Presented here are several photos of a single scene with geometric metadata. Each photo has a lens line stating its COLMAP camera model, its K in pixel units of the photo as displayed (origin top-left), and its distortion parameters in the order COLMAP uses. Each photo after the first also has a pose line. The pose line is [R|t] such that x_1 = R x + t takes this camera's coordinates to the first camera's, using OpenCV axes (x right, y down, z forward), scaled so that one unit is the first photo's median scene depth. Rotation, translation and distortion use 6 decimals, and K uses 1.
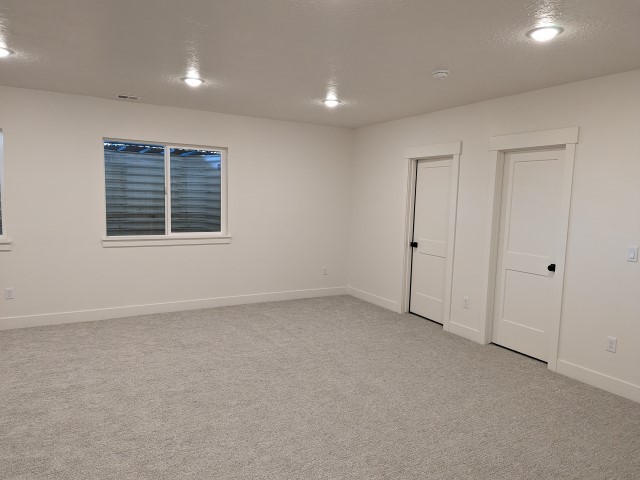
lens RADIAL K [[446.1, 0, 312.5], [0, 446.1, 238.7], [0, 0, 1]] dist [0.067260, -0.070712]
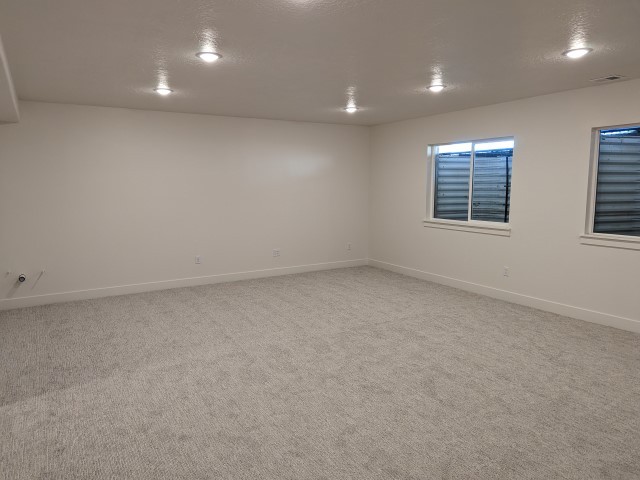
lens RADIAL K [[446.1, 0, 312.5], [0, 446.1, 238.7], [0, 0, 1]] dist [0.067260, -0.070712]
pose [[0.039287, 0.103252, -0.993879, 0.635494], [-0.083557, 0.991503, 0.099702, -0.054384], [0.995728, 0.079128, 0.047581, 0.512504]]
